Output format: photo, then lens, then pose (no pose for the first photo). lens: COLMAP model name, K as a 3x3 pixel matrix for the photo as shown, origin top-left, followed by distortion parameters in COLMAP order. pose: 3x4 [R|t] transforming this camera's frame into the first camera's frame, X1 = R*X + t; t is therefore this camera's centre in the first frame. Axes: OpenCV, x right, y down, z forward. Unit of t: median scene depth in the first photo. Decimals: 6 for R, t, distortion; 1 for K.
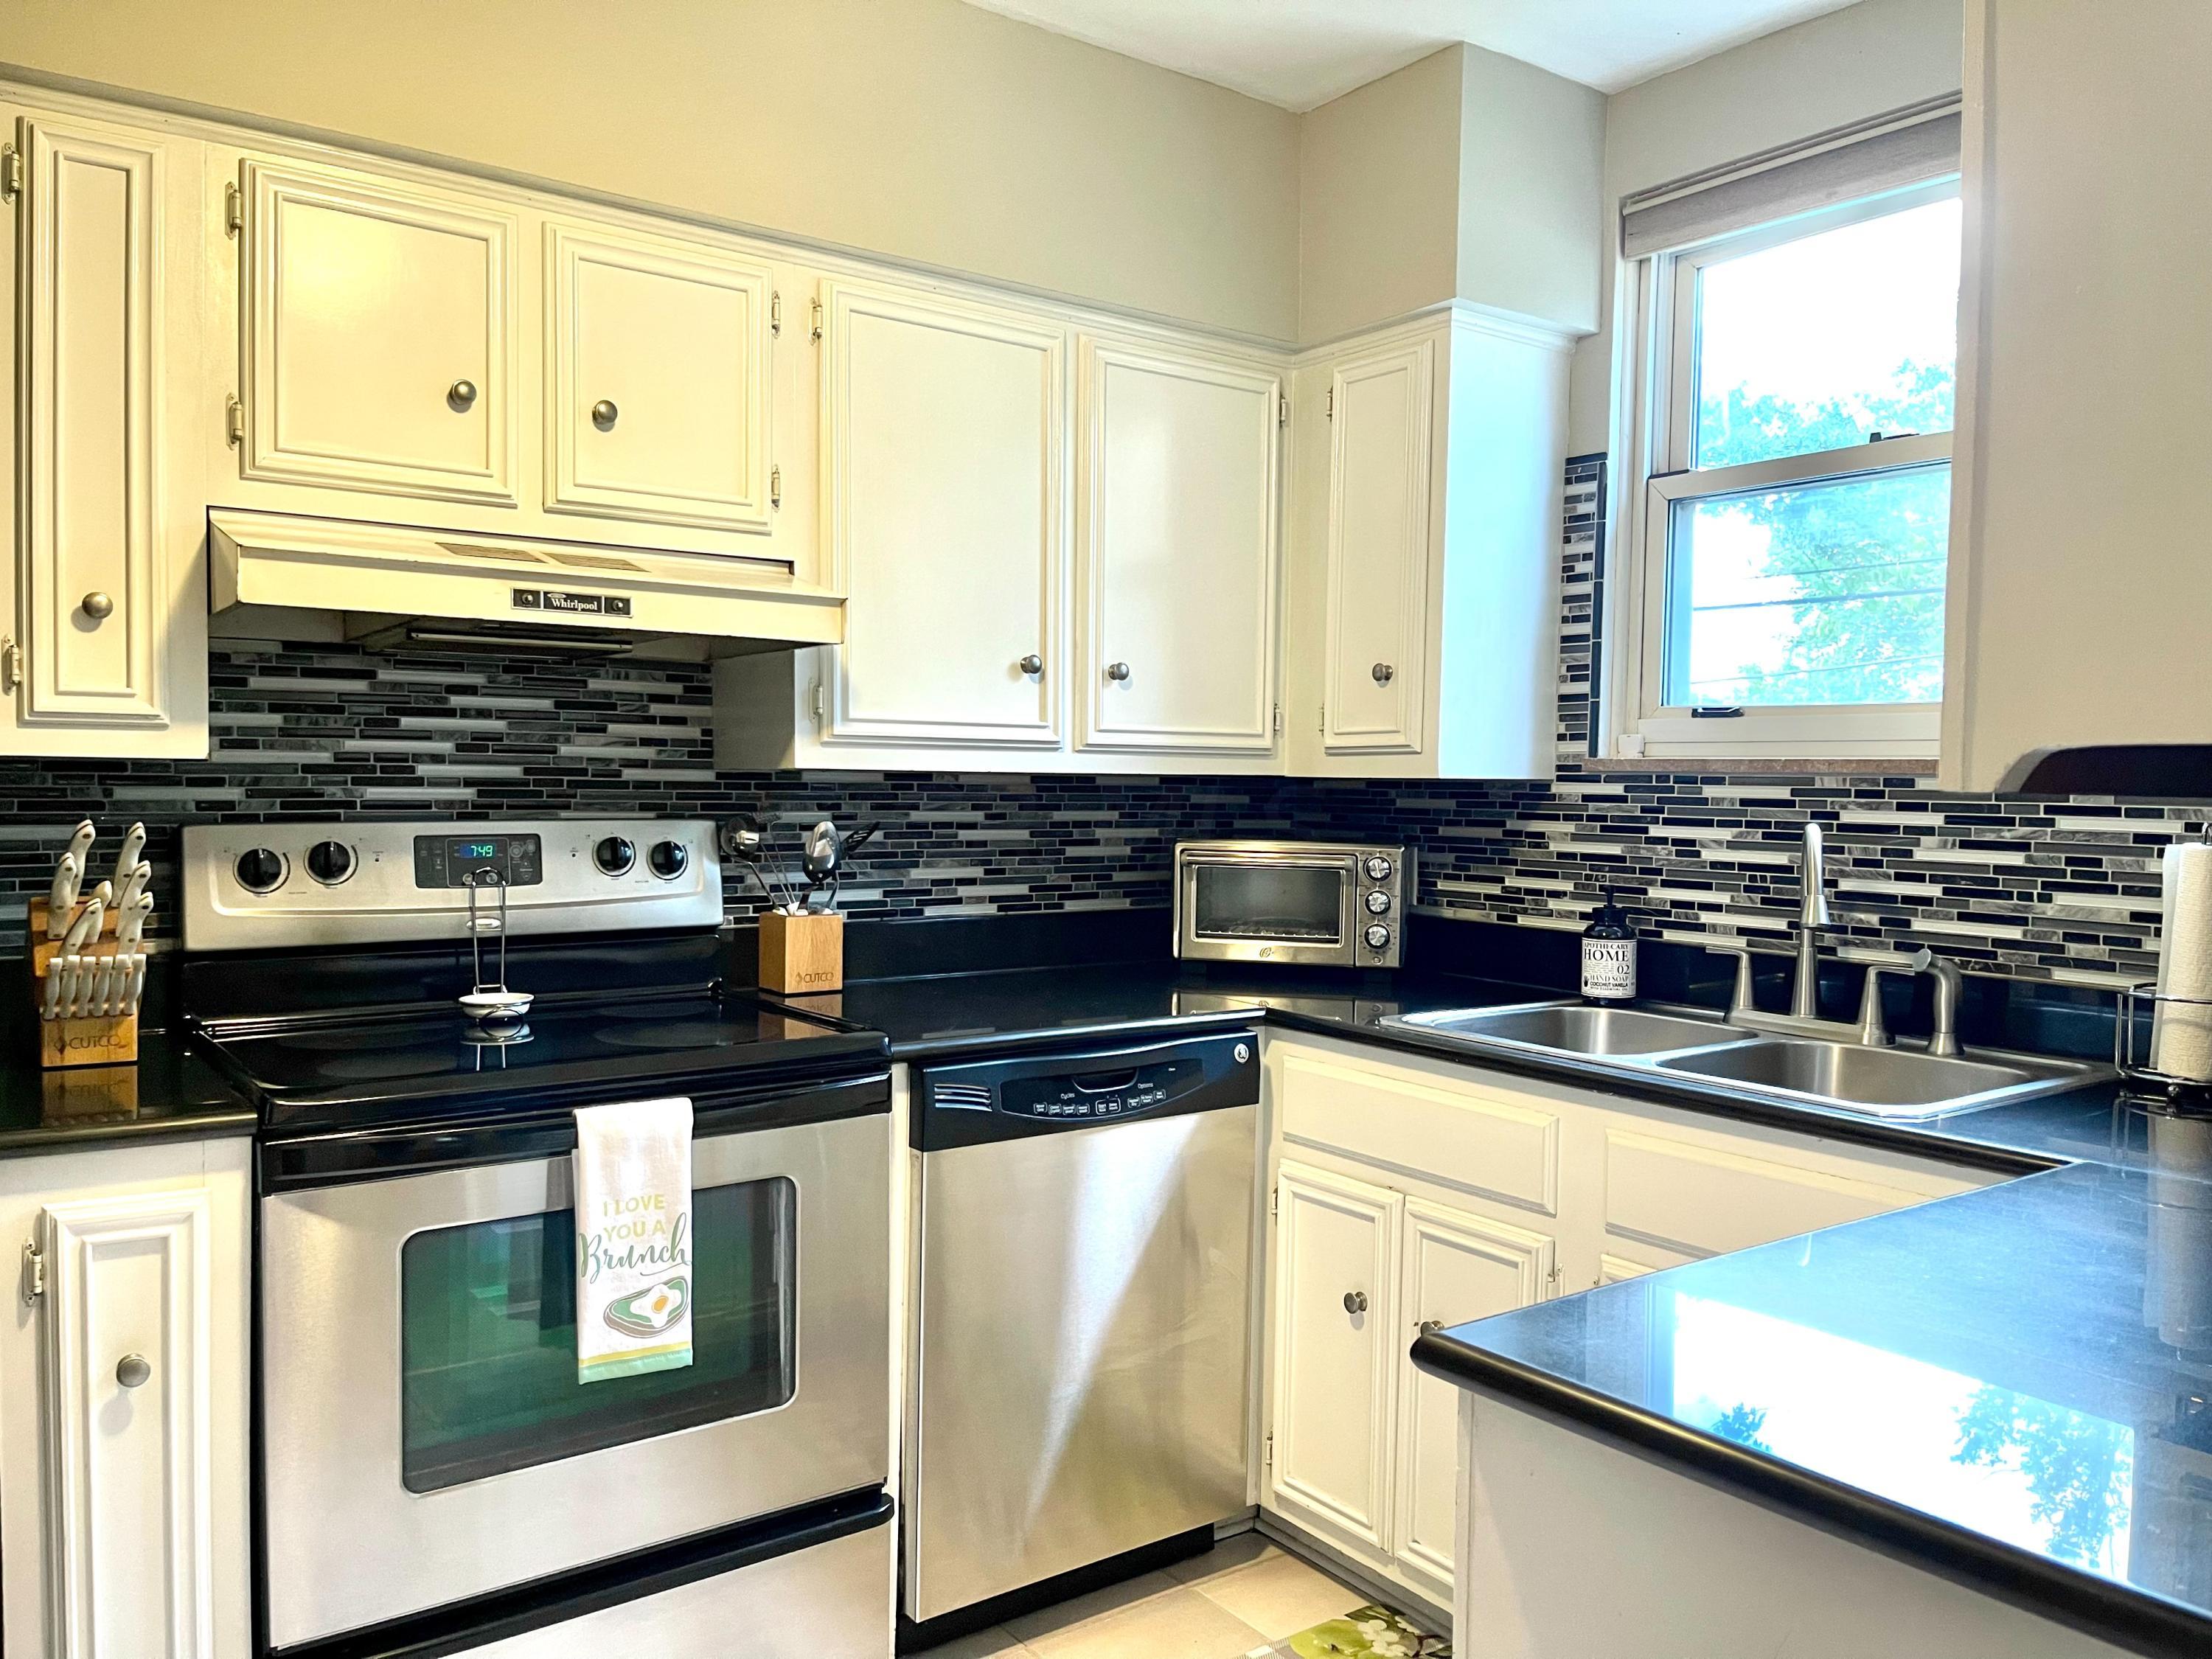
lens RADIAL K [[1679.3, 0, 1111.8], [0, 1679.3, 840.8], [0, 0, 1]] dist [0.076667, -0.104922]
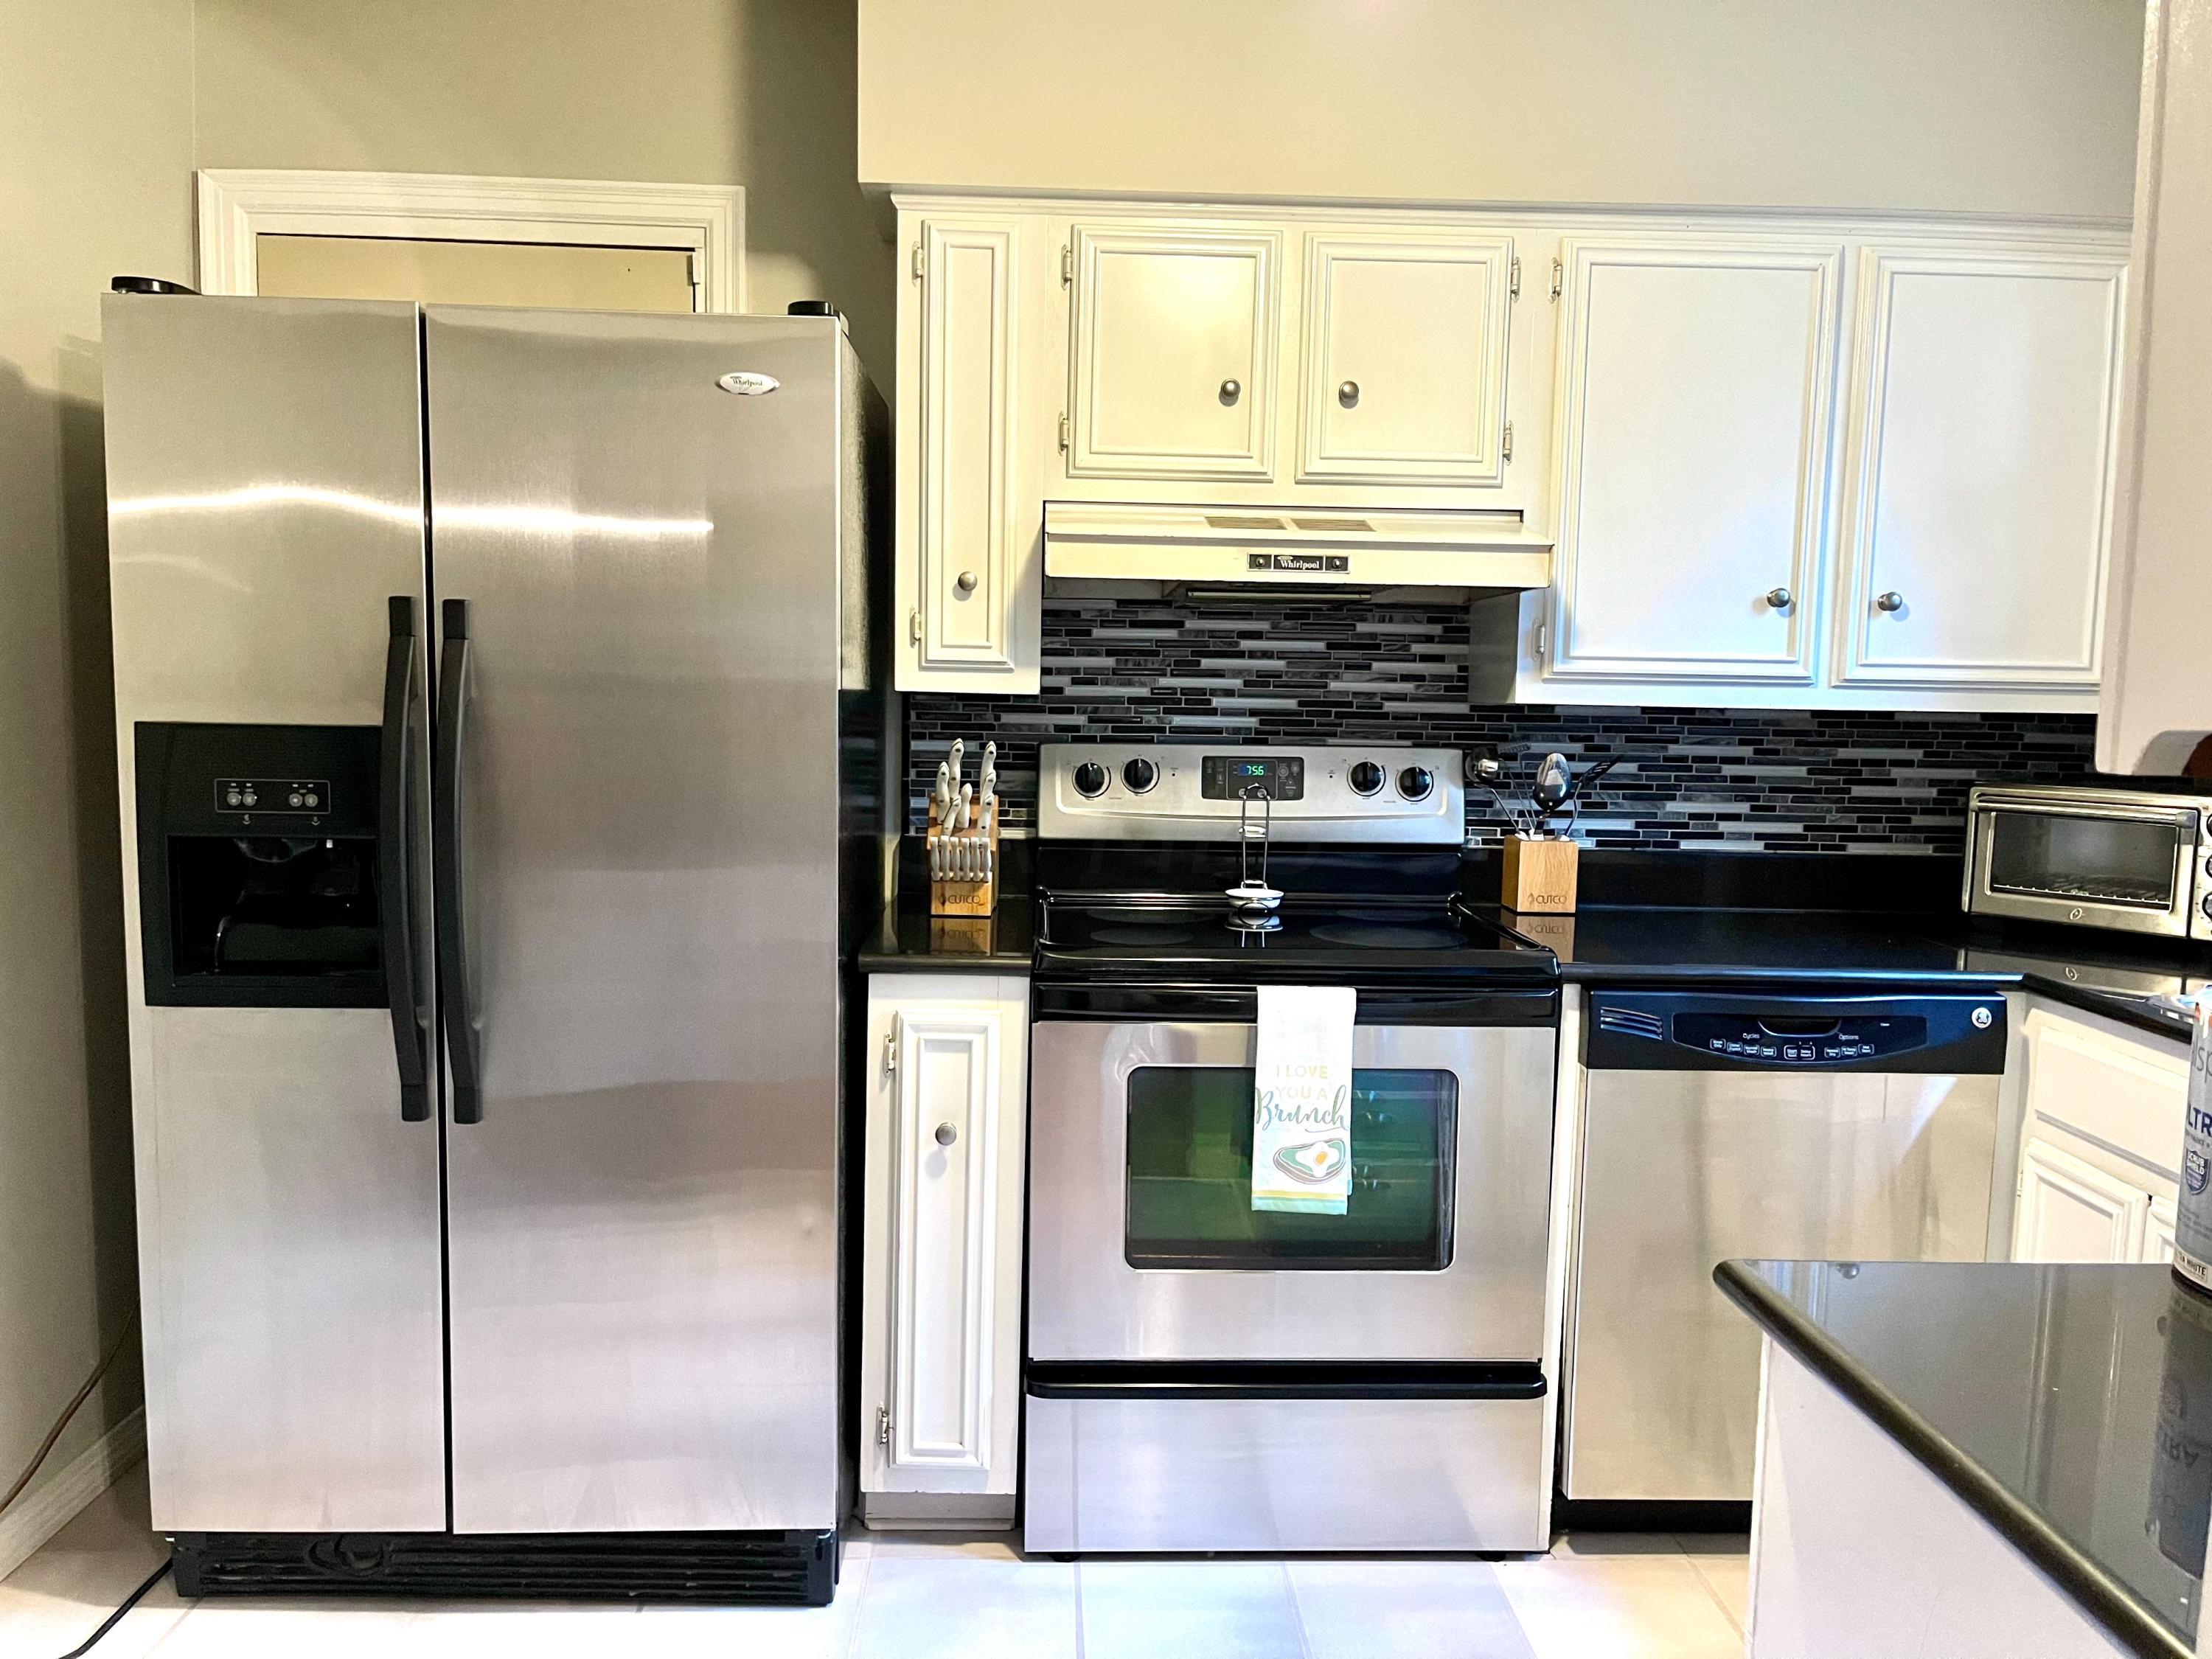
lens RADIAL K [[1643.2, 0, 1064.0], [0, 1643.2, 843.9], [0, 0, 1]] dist [0.065918, -0.088174]
pose [[0.818776, 0.061156, -0.570847, 0.174104], [-0.031599, 0.997604, 0.061552, -0.008883], [0.573243, -0.032359, 0.818746, -0.032175]]
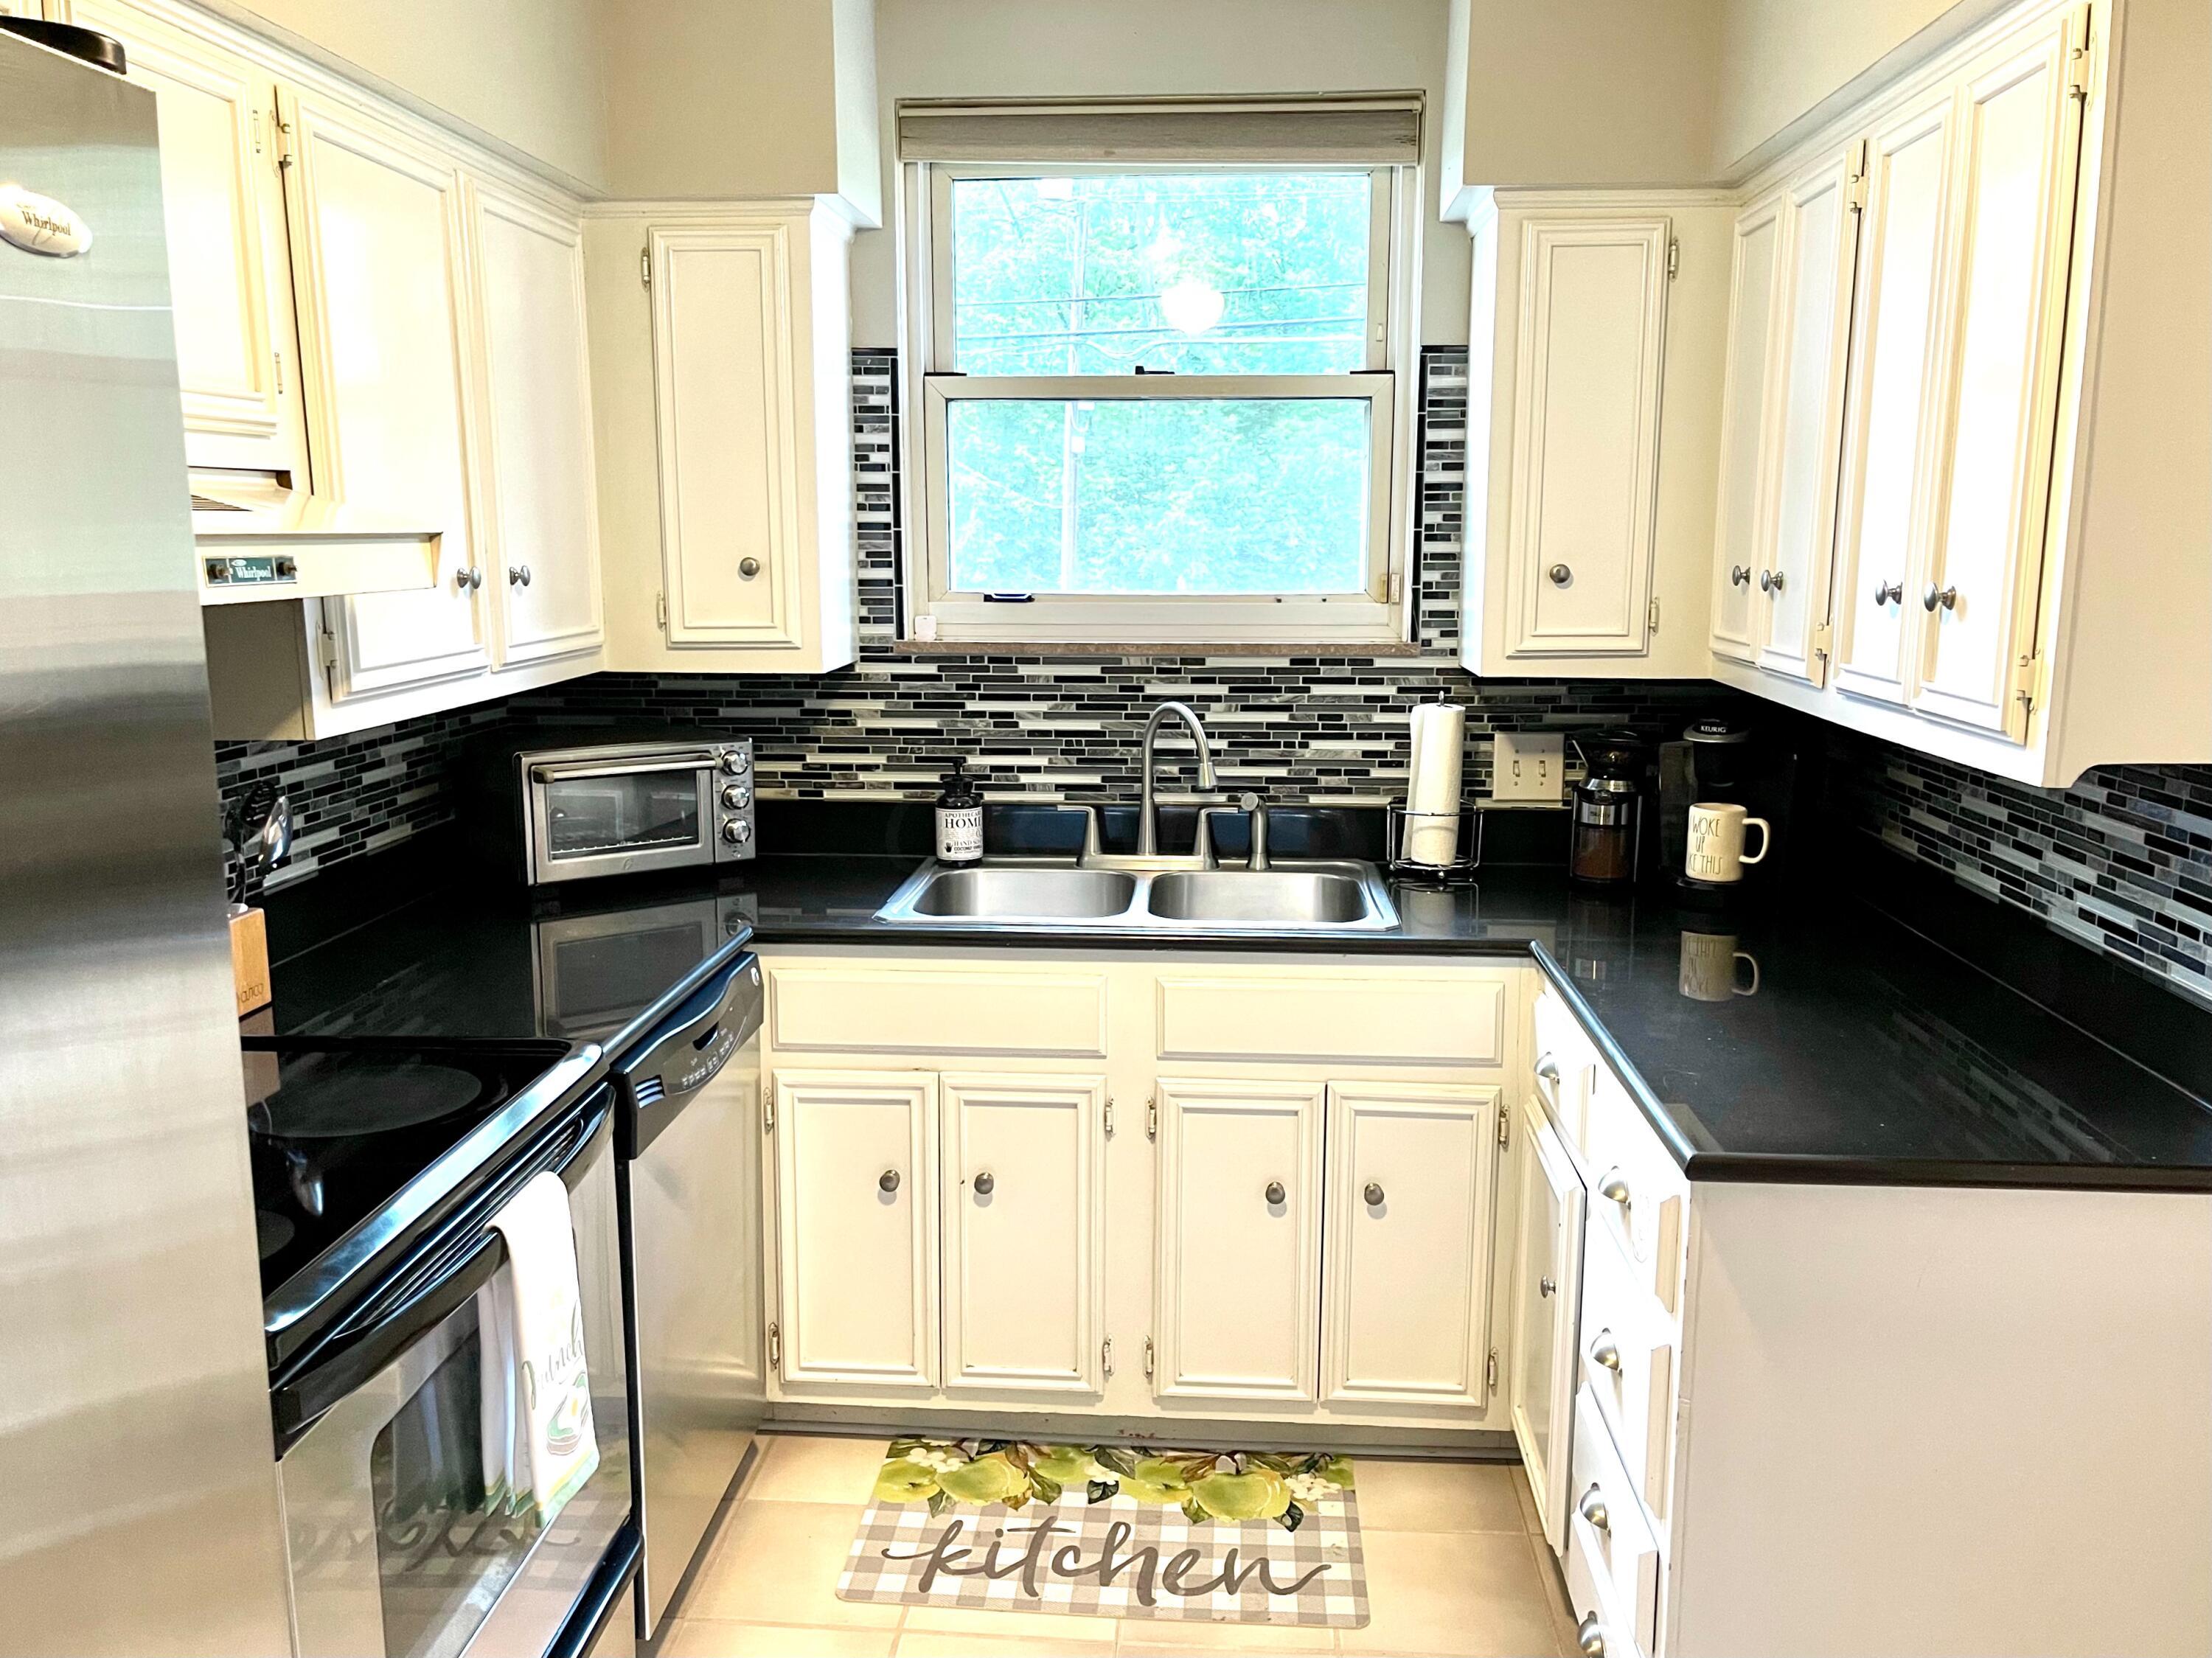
lens RADIAL K [[1763.9, 0, 1110.1], [0, 1763.9, 845.3], [0, 0, 1]] dist [0.121710, -0.250195]
pose [[0.643902, -0.151052, 0.750049, -0.545652], [0.039948, 0.985618, 0.164199, -0.109652], [-0.764064, -0.075766, 0.640676, 0.177486]]
